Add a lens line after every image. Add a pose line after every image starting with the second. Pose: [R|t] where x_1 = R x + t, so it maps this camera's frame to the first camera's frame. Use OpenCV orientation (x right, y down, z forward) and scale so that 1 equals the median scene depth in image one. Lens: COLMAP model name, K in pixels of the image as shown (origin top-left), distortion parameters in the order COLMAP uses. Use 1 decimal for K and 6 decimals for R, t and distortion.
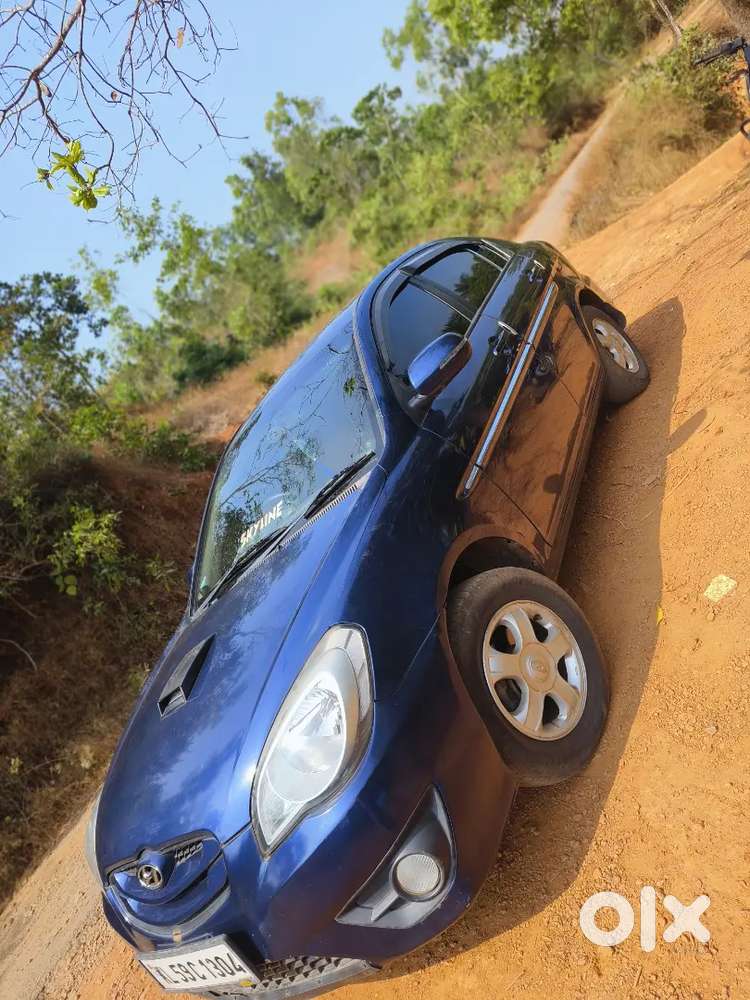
lens RADIAL K [[690.4, 0, 387.4], [0, 690.4, 500.5], [0, 0, 1]] dist [0.068370, -0.085011]
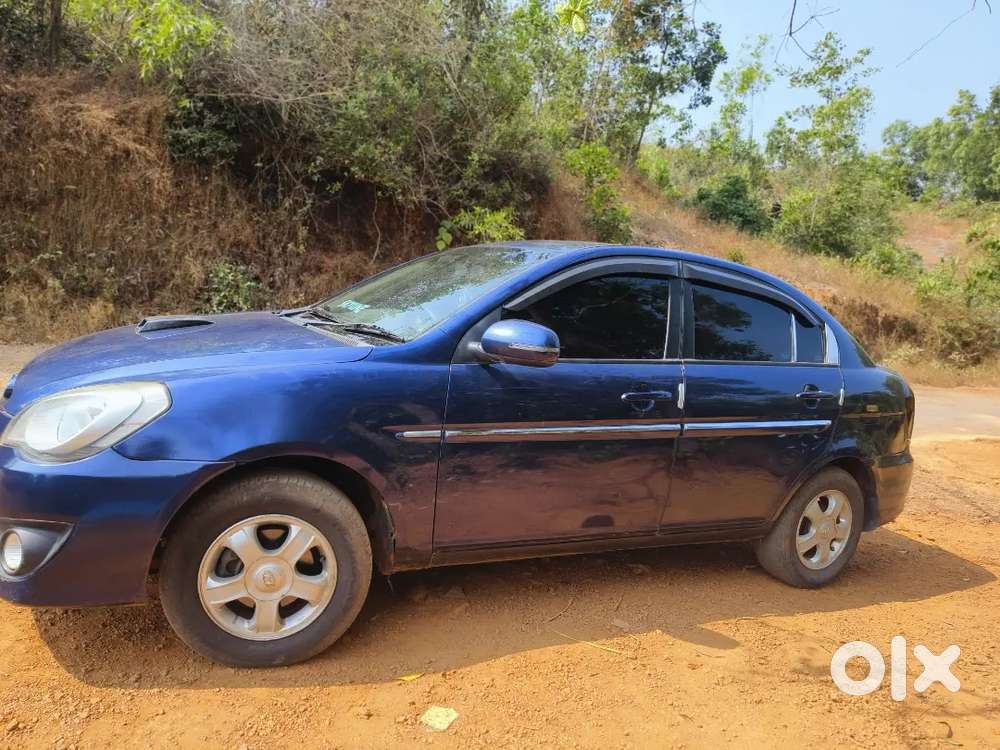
lens RADIAL K [[695.6, 0, 487.2], [0, 695.6, 374.2], [0, 0, 1]] dist [0.046079, -0.050294]
pose [[0.505627, 0.807408, -0.304029, 0.336118], [-0.773324, 0.580380, 0.255204, -0.339789], [0.382506, 0.106075, 0.917844, 0.094224]]
